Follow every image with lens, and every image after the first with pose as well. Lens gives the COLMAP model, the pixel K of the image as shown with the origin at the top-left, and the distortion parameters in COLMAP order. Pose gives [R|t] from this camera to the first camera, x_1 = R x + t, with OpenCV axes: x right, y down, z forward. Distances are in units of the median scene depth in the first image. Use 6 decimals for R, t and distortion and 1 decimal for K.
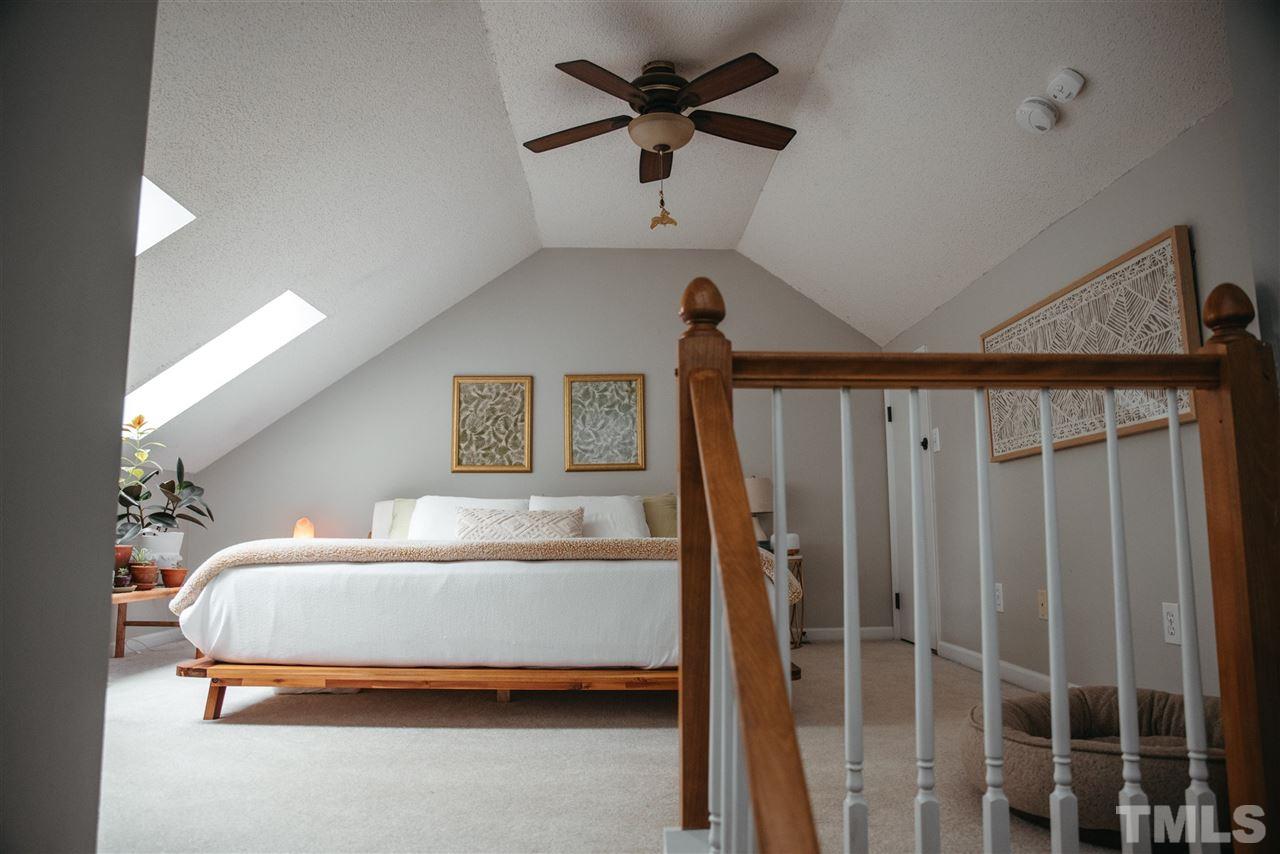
lens RADIAL K [[890.3, 0, 633.2], [0, 890.3, 432.1], [0, 0, 1]] dist [-0.135508, 0.103091]
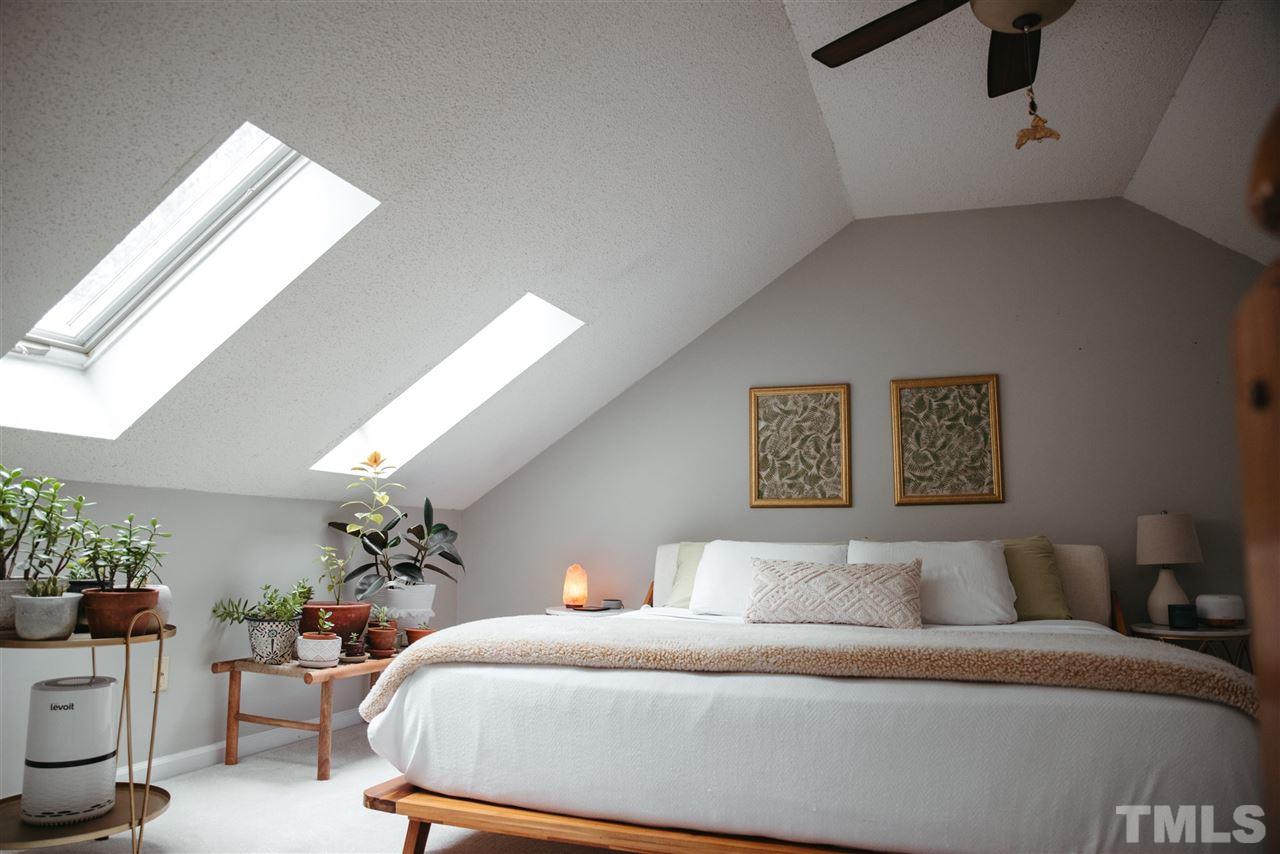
lens RADIAL K [[890.3, 0, 633.2], [0, 890.3, 432.1], [0, 0, 1]] dist [-0.135508, 0.103091]
pose [[0.933522, -0.029634, -0.357294, -0.015066], [0.027909, 0.999561, -0.009985, -0.019336], [0.357433, -0.000651, 0.933939, 0.221691]]
